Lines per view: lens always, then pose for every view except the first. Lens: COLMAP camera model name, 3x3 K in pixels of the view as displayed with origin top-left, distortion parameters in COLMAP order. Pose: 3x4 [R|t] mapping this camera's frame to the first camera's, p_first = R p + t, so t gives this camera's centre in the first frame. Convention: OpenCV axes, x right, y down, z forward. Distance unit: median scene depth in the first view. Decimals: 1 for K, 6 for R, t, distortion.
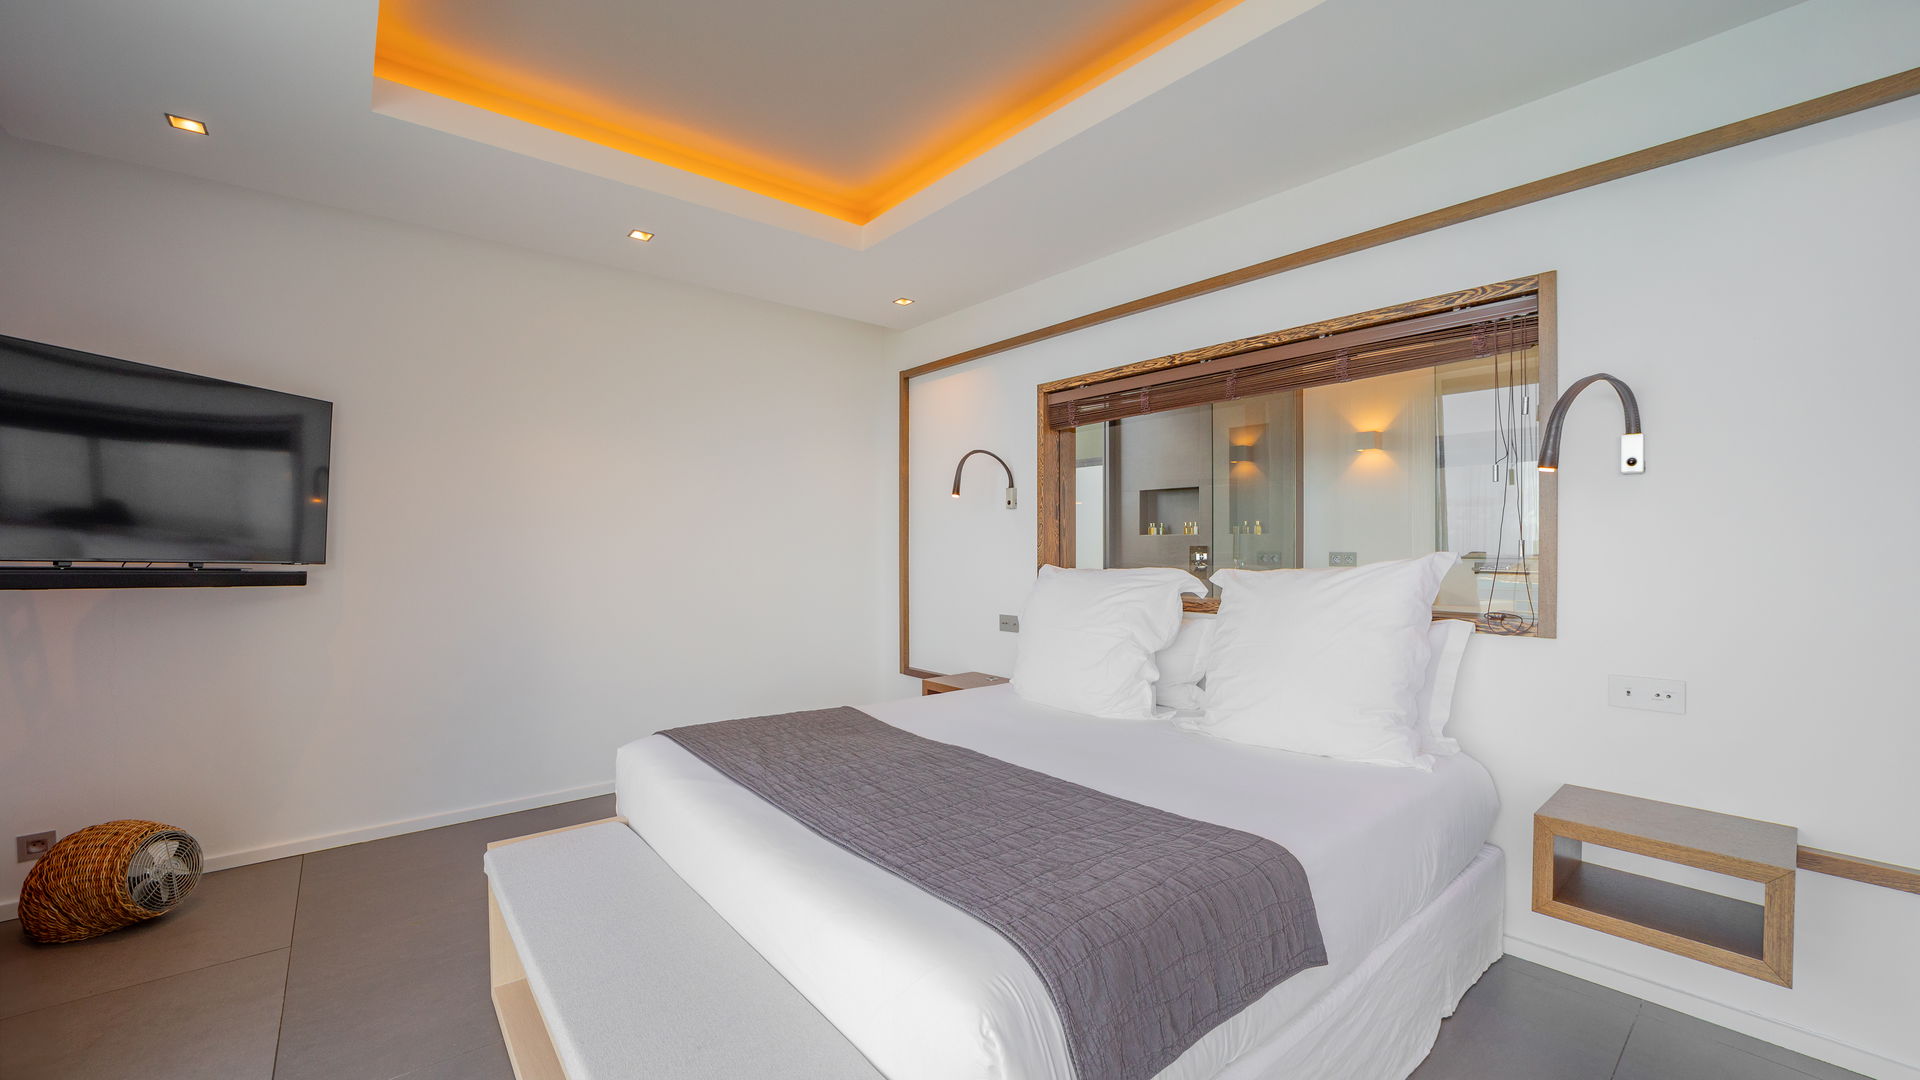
lens RADIAL K [[749.2, 0, 959.0], [0, 749.2, 551.3], [0, 0, 1]] dist [-0.042504, 0.011243]
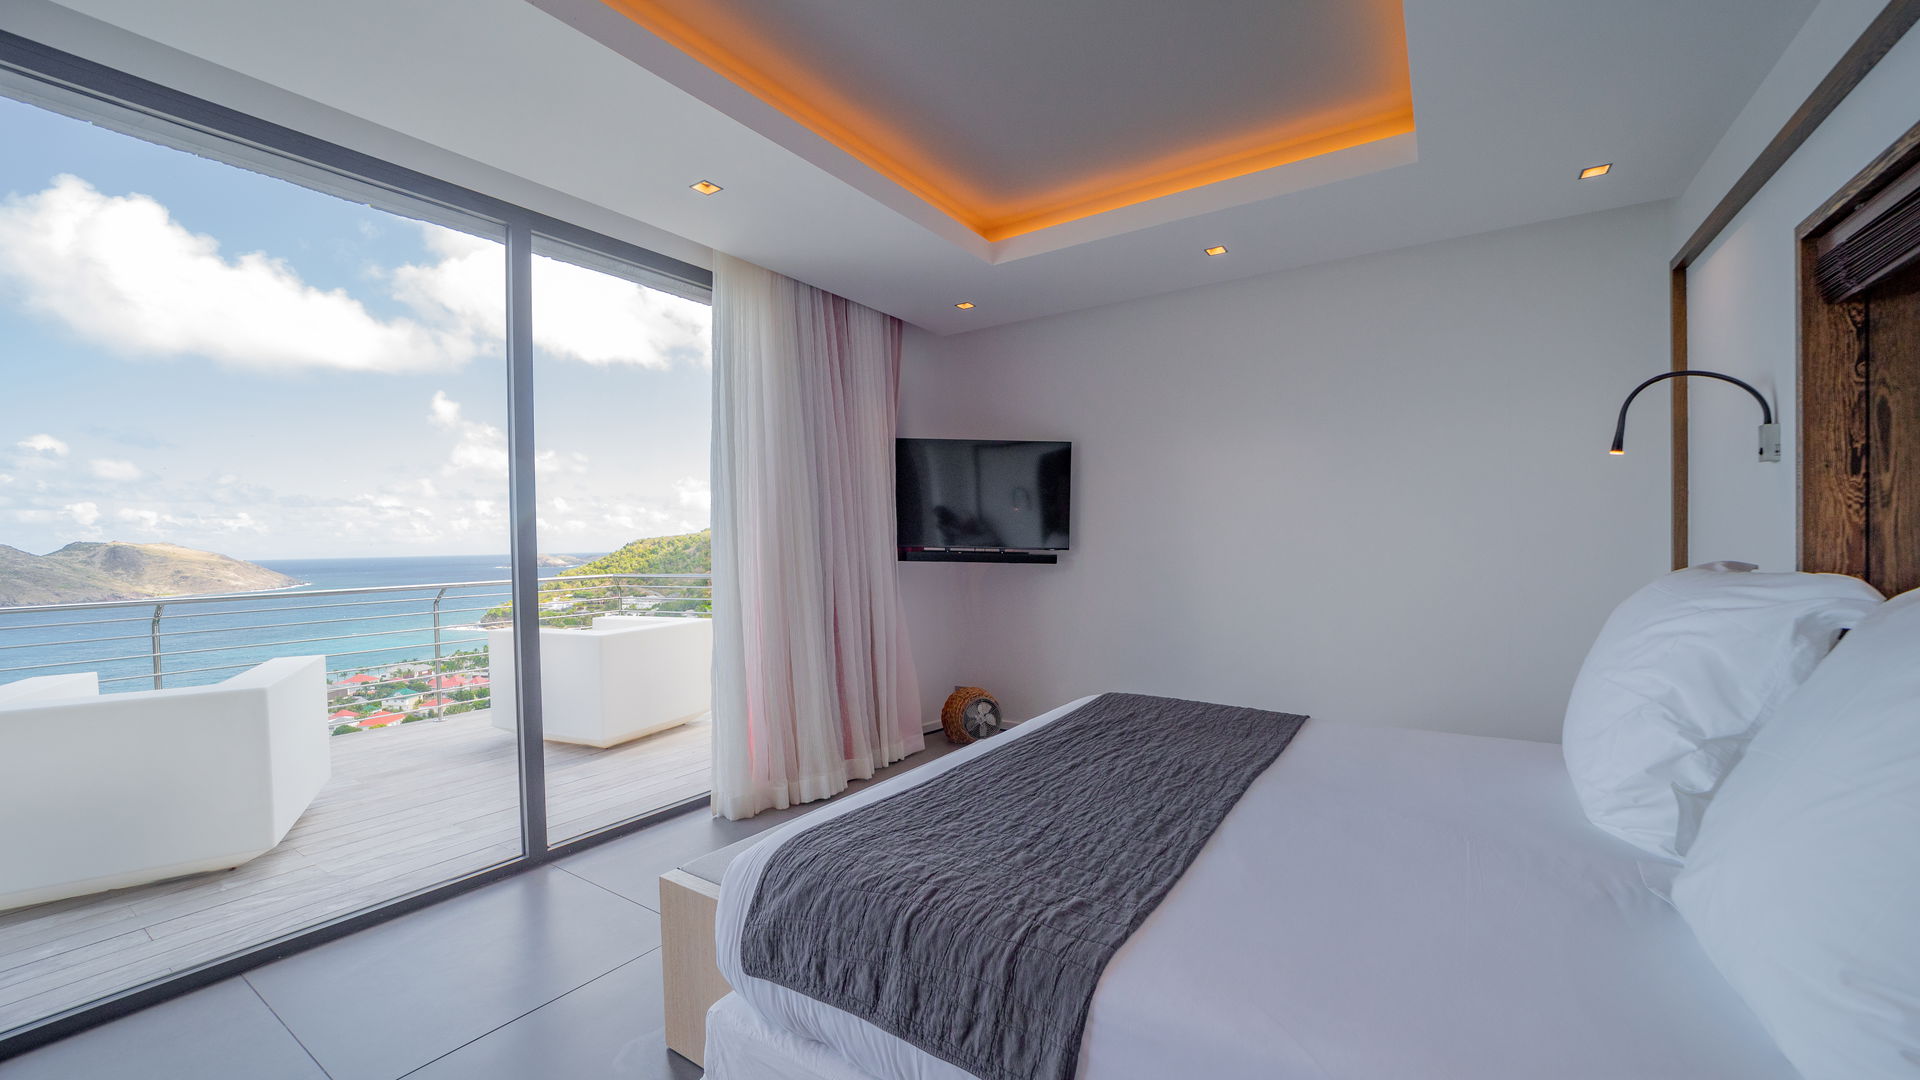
lens RADIAL K [[745.4, 0, 957.9], [0, 745.4, 550.4], [0, 0, 1]] dist [-0.037203, 0.009484]
pose [[0.285354, 0.009534, -0.958375, 0.564718], [0.008146, 0.999890, 0.012373, -0.002709], [0.958388, -0.011337, 0.285245, 0.354500]]
